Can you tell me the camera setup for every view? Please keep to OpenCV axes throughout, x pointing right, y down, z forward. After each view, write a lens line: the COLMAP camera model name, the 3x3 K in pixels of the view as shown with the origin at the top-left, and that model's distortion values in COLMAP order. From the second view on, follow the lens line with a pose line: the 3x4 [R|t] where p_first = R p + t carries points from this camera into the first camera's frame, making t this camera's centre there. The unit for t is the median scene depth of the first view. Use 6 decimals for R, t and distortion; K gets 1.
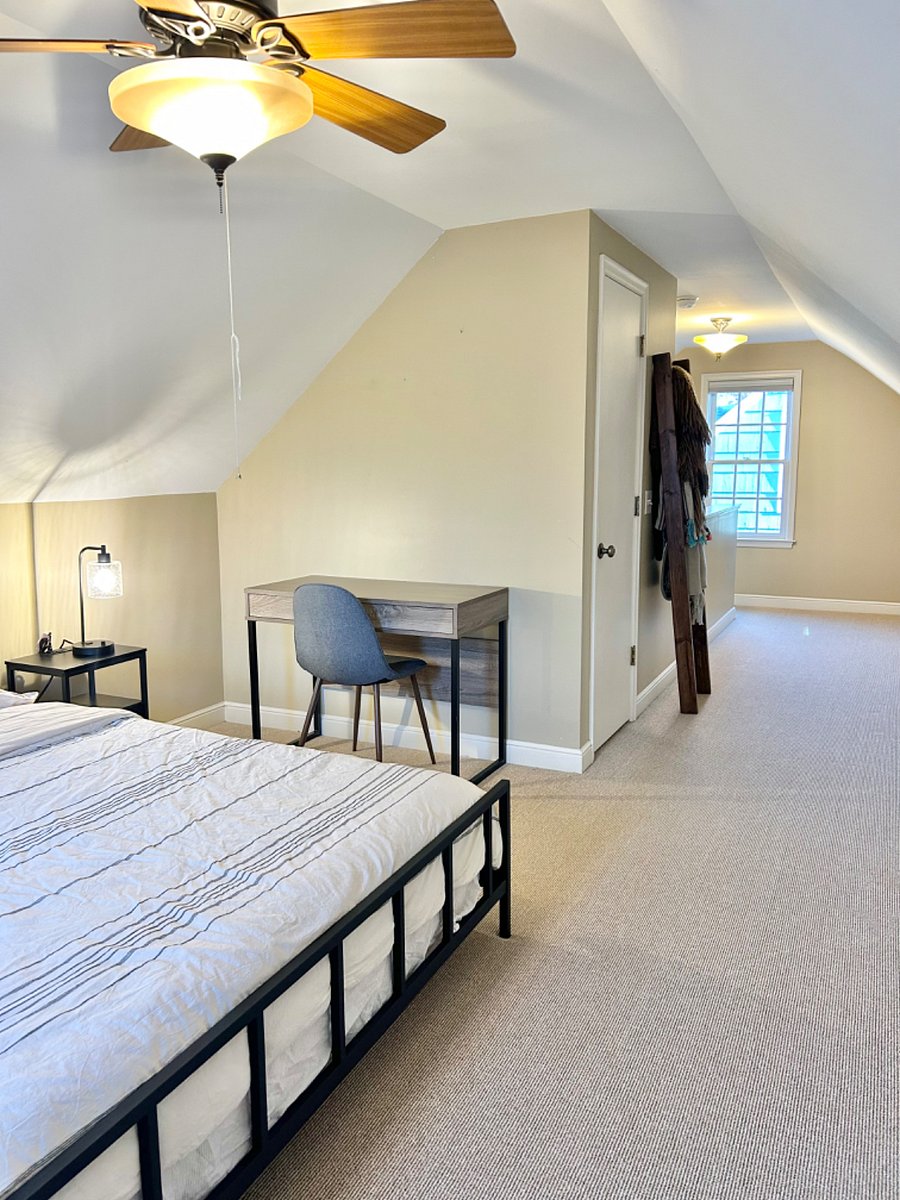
lens RADIAL K [[900.7, 0, 448.9], [0, 900.7, 597.7], [0, 0, 1]] dist [0.050974, -0.062217]
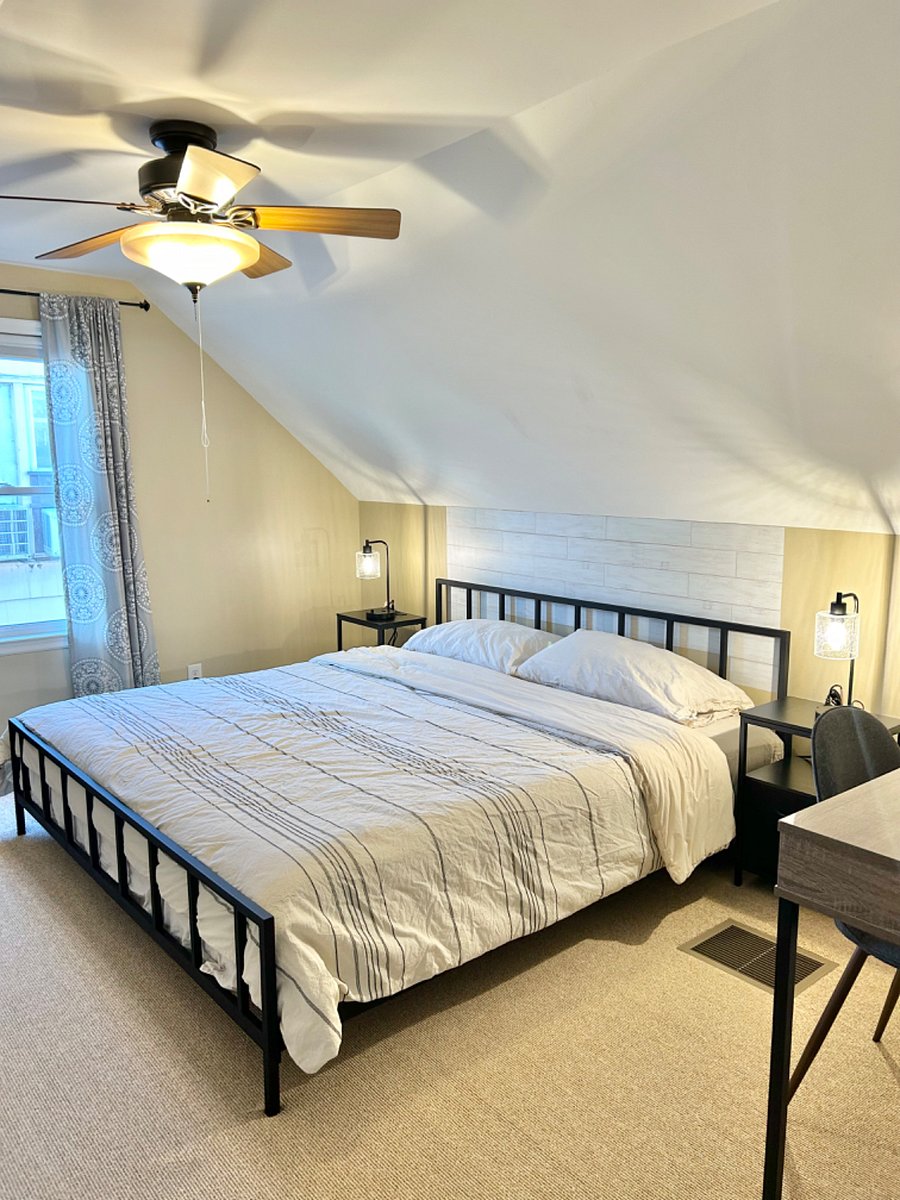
lens RADIAL K [[900.7, 0, 456.1], [0, 900.7, 596.4], [0, 0, 1]] dist [0.050974, -0.062217]
pose [[-0.417089, 0.129359, -0.899613, 0.655793], [-0.139014, 0.969092, 0.203801, -0.236594], [0.898171, 0.210062, -0.386215, 1.419778]]
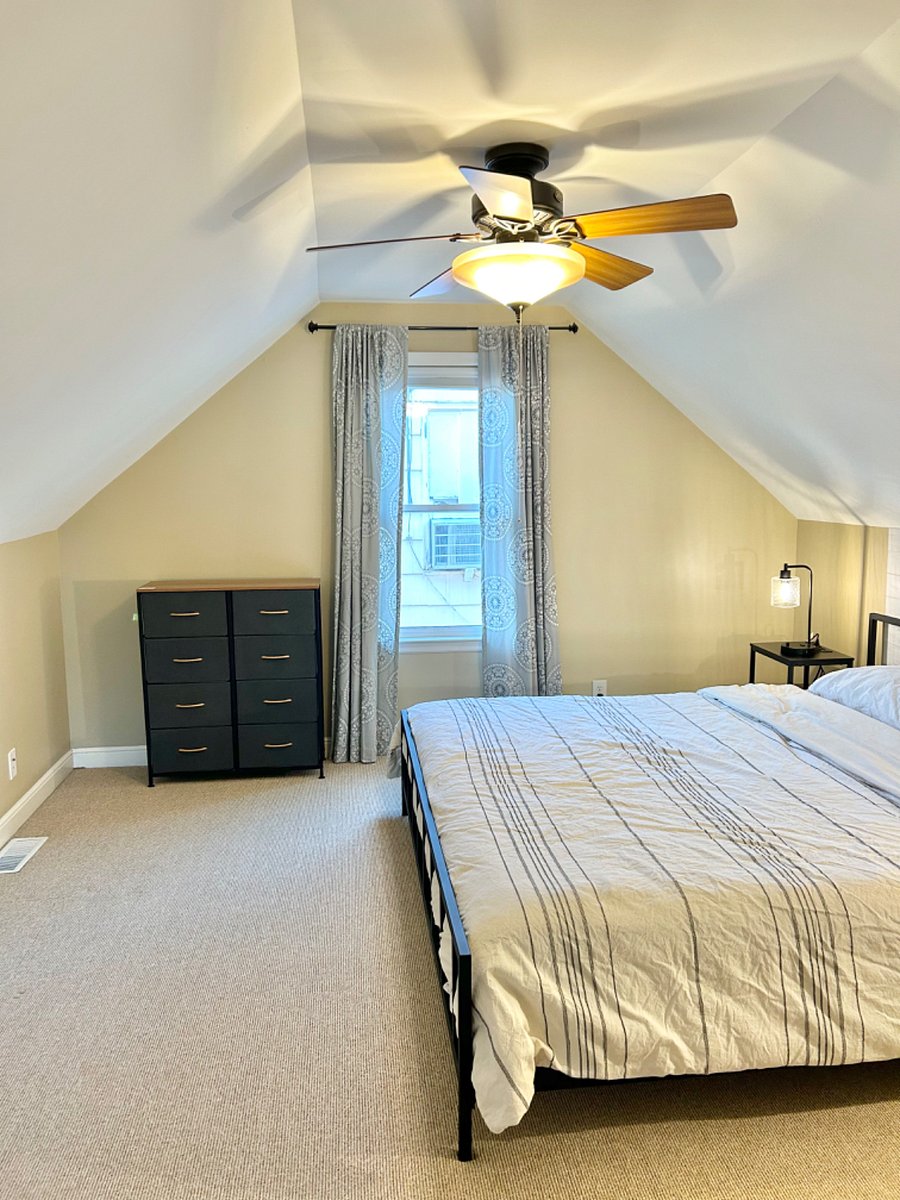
lens RADIAL K [[900.7, 0, 448.0], [0, 900.7, 598.4], [0, 0, 1]] dist [0.050974, -0.062217]
pose [[-0.846305, 0.072079, -0.527799, 0.447051], [-0.076457, 0.964109, 0.254259, -0.261591], [0.527183, 0.255535, -0.810420, 1.556552]]
